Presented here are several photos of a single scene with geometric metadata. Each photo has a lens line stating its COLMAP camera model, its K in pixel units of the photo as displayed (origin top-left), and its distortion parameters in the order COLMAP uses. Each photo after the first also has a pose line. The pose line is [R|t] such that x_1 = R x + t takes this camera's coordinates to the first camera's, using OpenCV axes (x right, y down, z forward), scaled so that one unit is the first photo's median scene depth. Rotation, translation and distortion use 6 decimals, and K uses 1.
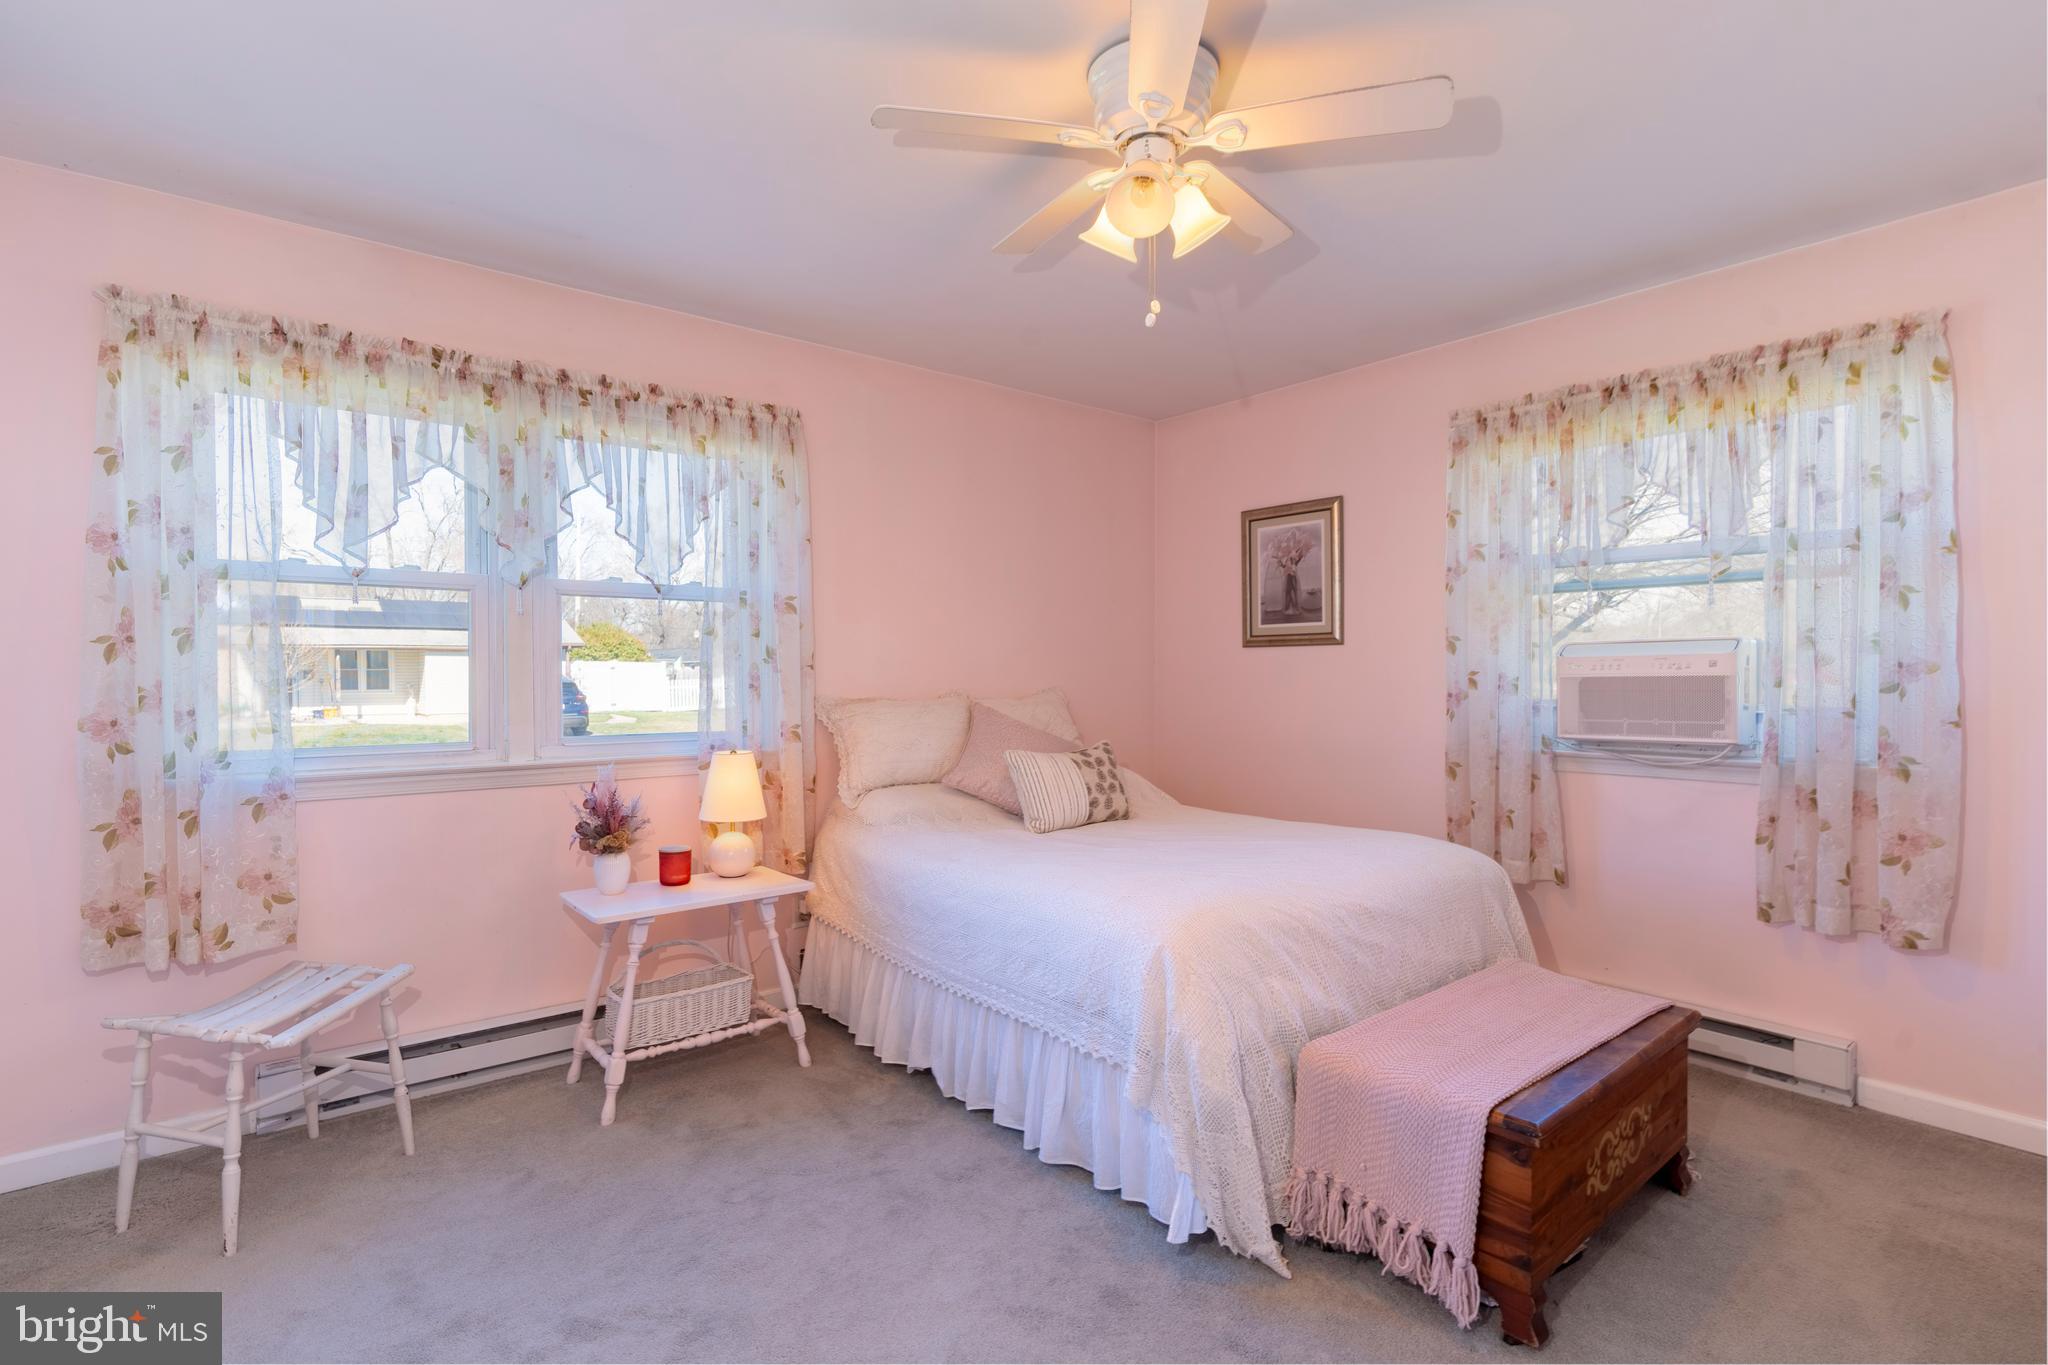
lens RADIAL K [[998.7, 0, 1074.6], [0, 998.7, 692.6], [0, 0, 1]] dist [0.000443, 0.000235]
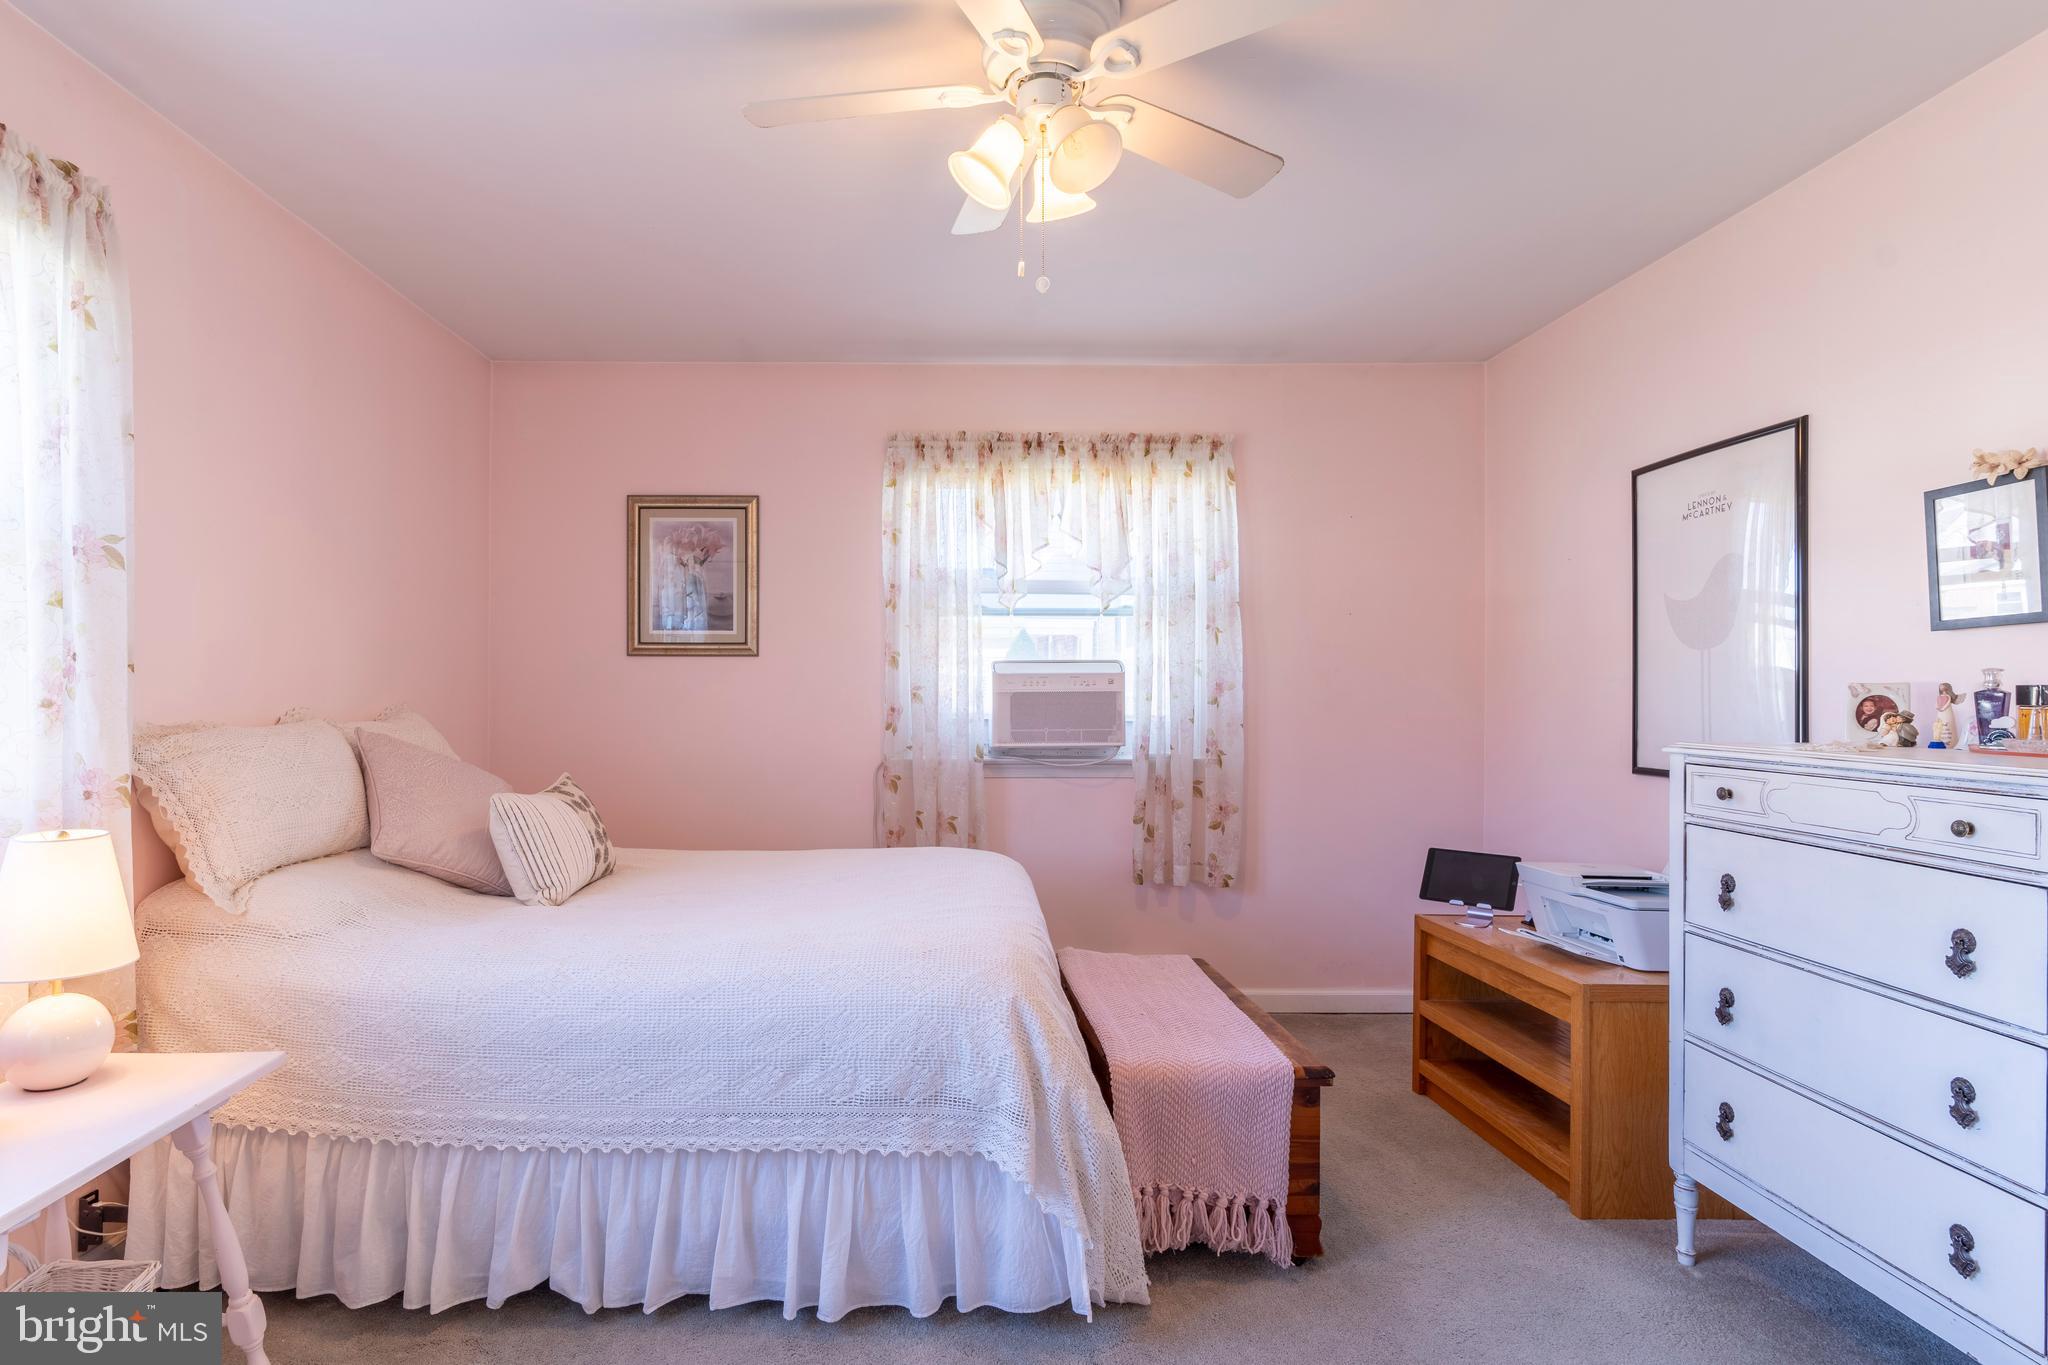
lens RADIAL K [[998.7, 0, 1074.6], [0, 998.7, 692.6], [0, 0, 1]] dist [0.000443, 0.000235]
pose [[0.640105, 0.003654, 0.768279, -0.365487], [0.009087, 0.999883, -0.012326, -0.000564], [-0.768233, 0.014872, 0.639997, 0.262756]]
